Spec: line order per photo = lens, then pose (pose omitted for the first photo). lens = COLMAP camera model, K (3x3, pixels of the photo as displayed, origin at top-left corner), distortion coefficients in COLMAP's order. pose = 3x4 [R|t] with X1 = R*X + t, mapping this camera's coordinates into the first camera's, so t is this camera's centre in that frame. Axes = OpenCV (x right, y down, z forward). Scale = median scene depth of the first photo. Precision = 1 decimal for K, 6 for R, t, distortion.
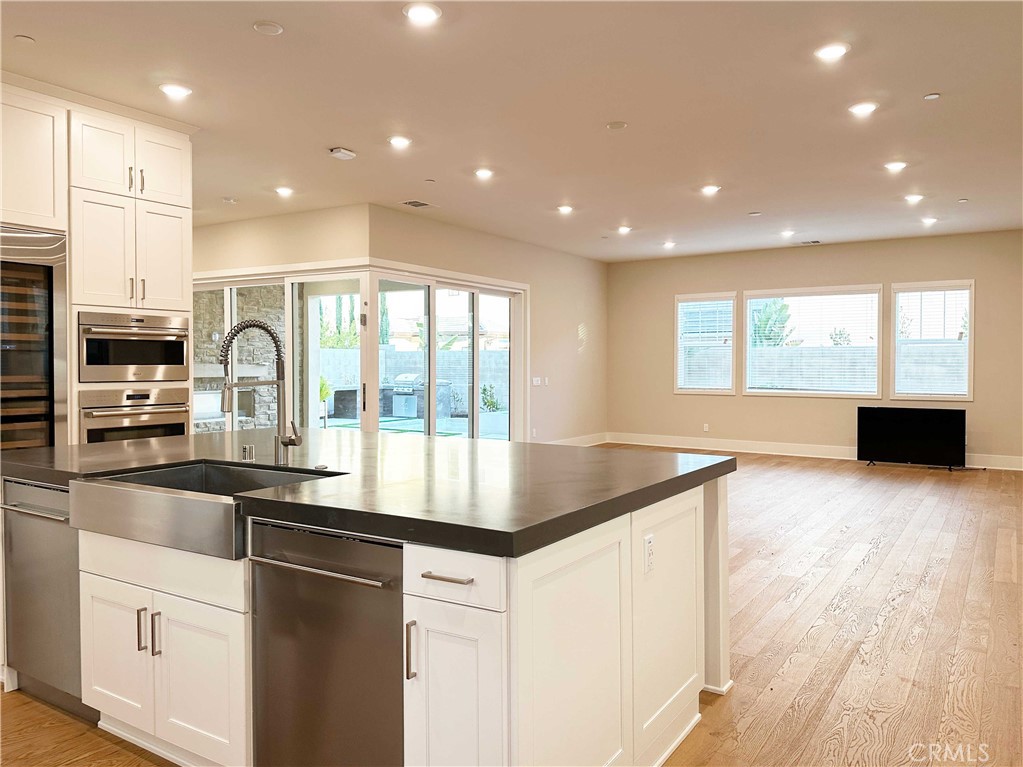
lens RADIAL K [[733.5, 0, 517.7], [0, 733.5, 383.7], [0, 0, 1]] dist [0.135738, -0.196538]
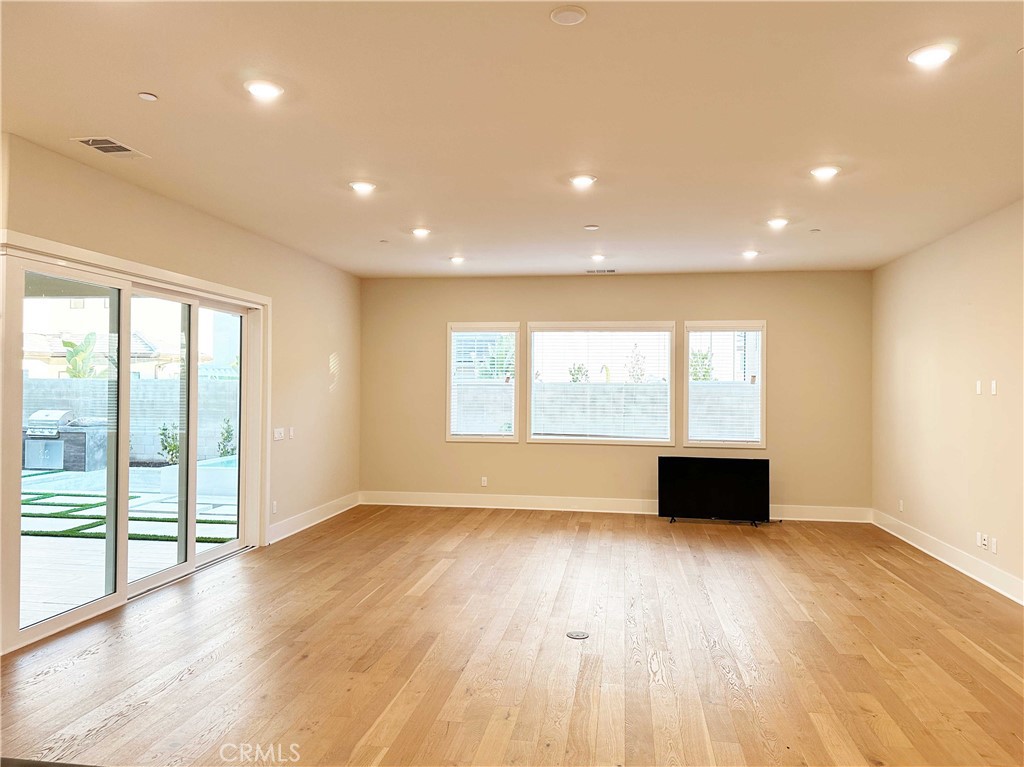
lens RADIAL K [[734.2, 0, 518.2], [0, 734.2, 383.7], [0, 0, 1]] dist [0.135738, -0.196538]
pose [[0.912406, 0.009044, 0.409187, -0.054584], [0.004440, 0.999478, -0.031990, -0.025502], [-0.409263, 0.031005, 0.911889, 0.227815]]
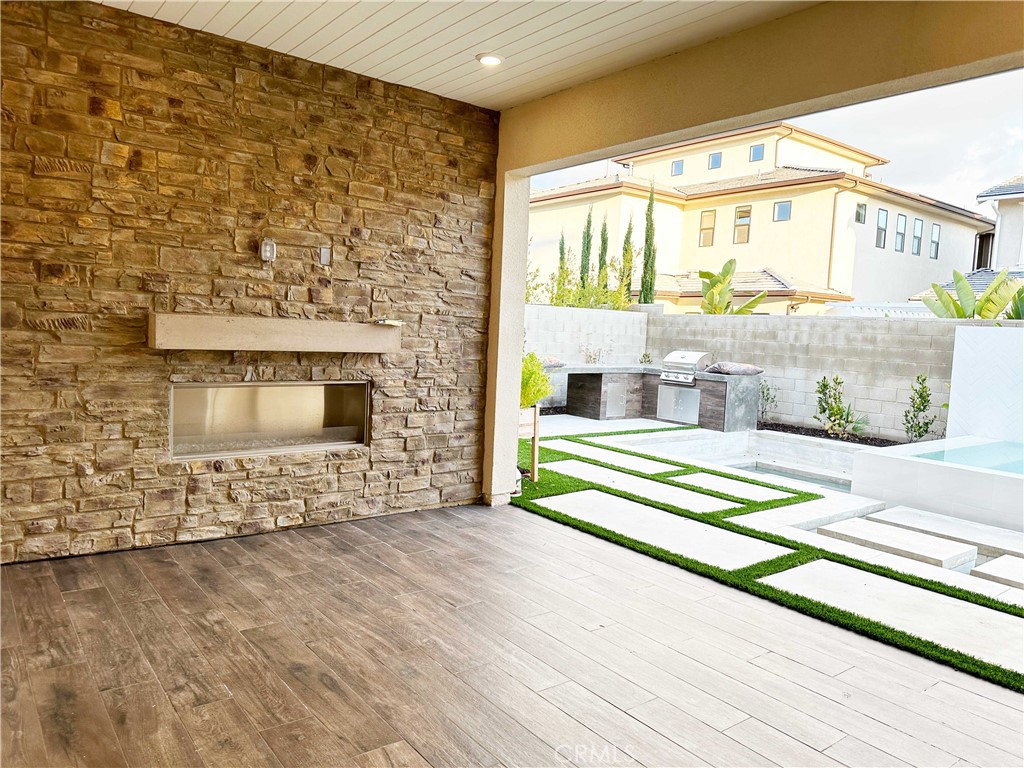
lens RADIAL K [[734.2, 0, 518.2], [0, 734.2, 384.2], [0, 0, 1]] dist [0.135738, -0.196538]
pose [[0.944517, 0.065067, -0.321955, -0.152022], [-0.051151, 0.997362, 0.051504, -0.019568], [0.324456, -0.032178, 0.945353, 0.703153]]
